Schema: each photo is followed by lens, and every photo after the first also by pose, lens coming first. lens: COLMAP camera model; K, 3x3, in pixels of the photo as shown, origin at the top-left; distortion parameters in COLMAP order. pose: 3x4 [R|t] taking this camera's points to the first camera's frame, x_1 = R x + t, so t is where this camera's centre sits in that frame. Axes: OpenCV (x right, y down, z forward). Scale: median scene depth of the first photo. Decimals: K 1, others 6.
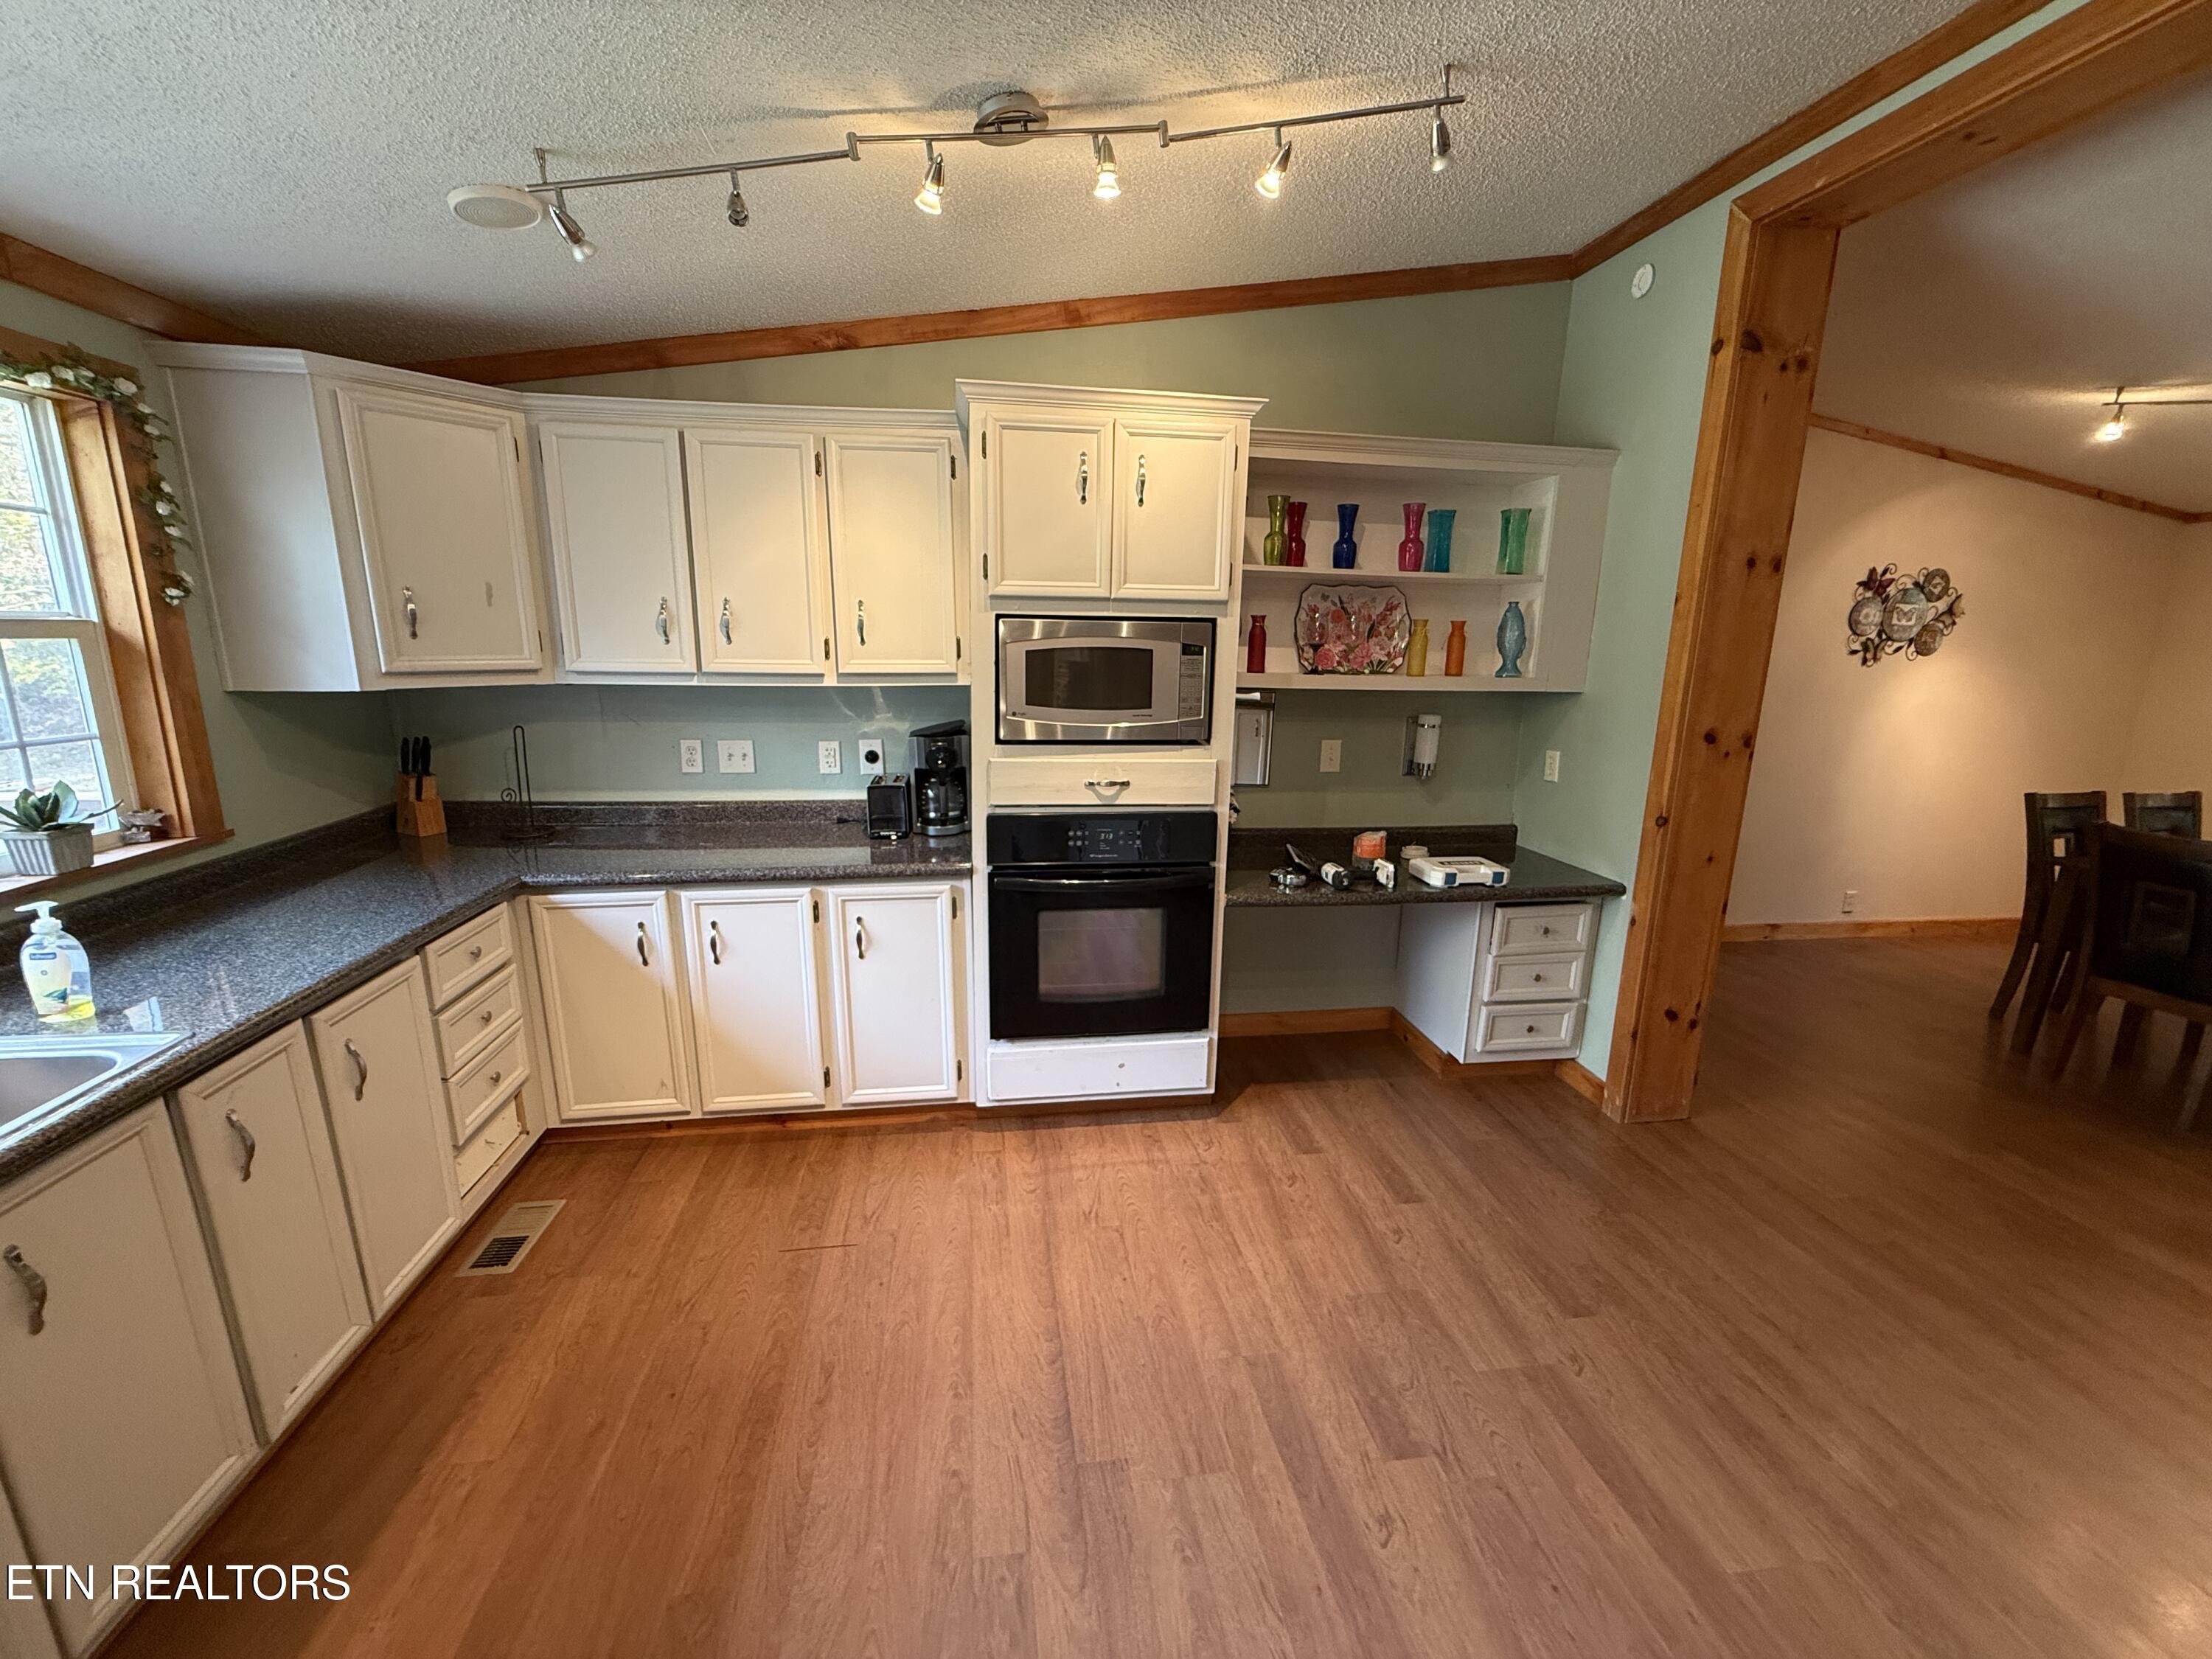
lens RADIAL K [[880.8, 0, 1102.6], [0, 880.8, 827.8], [0, 0, 1]] dist [0.001912, -0.000087]
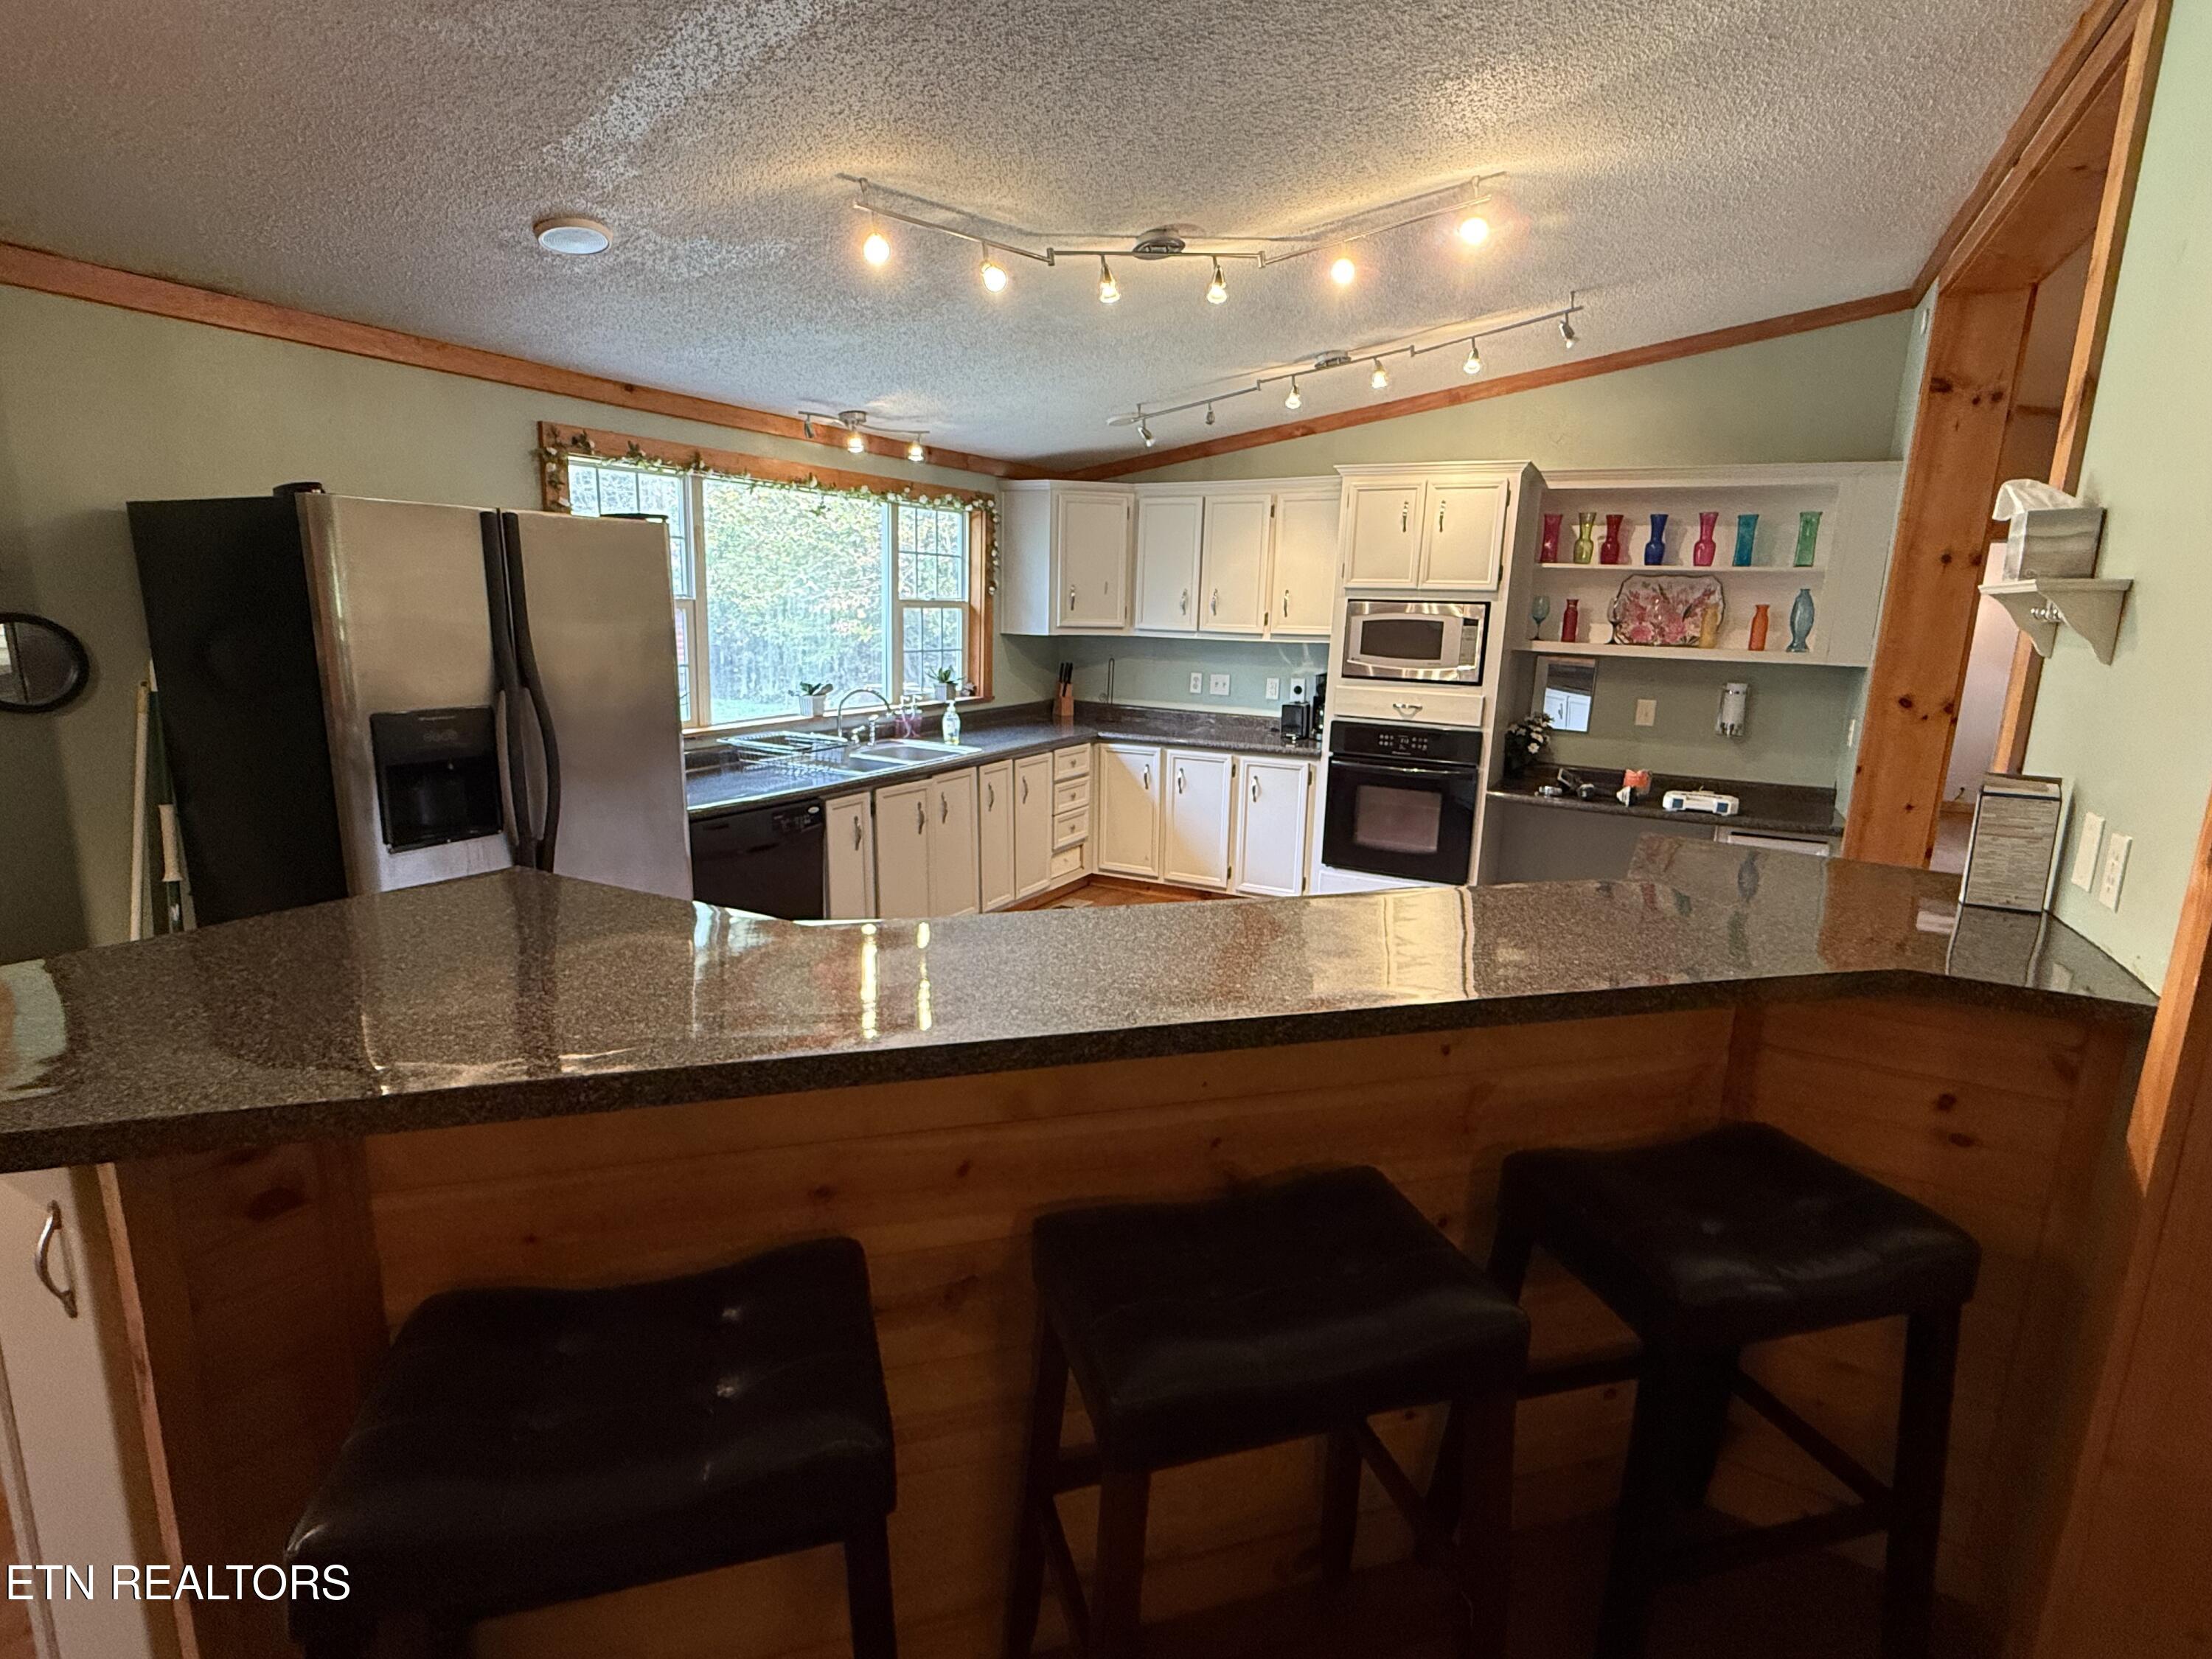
lens RADIAL K [[1080.5, 0, 1109.0], [0, 1080.5, 823.7], [0, 0, 1]] dist [0.002679, 0.000281]
pose [[0.802310, 0.124765, -0.583723, 0.760875], [-0.139840, 0.989984, 0.019394, 0.201154], [0.580297, 0.066067, 0.811721, -0.891065]]
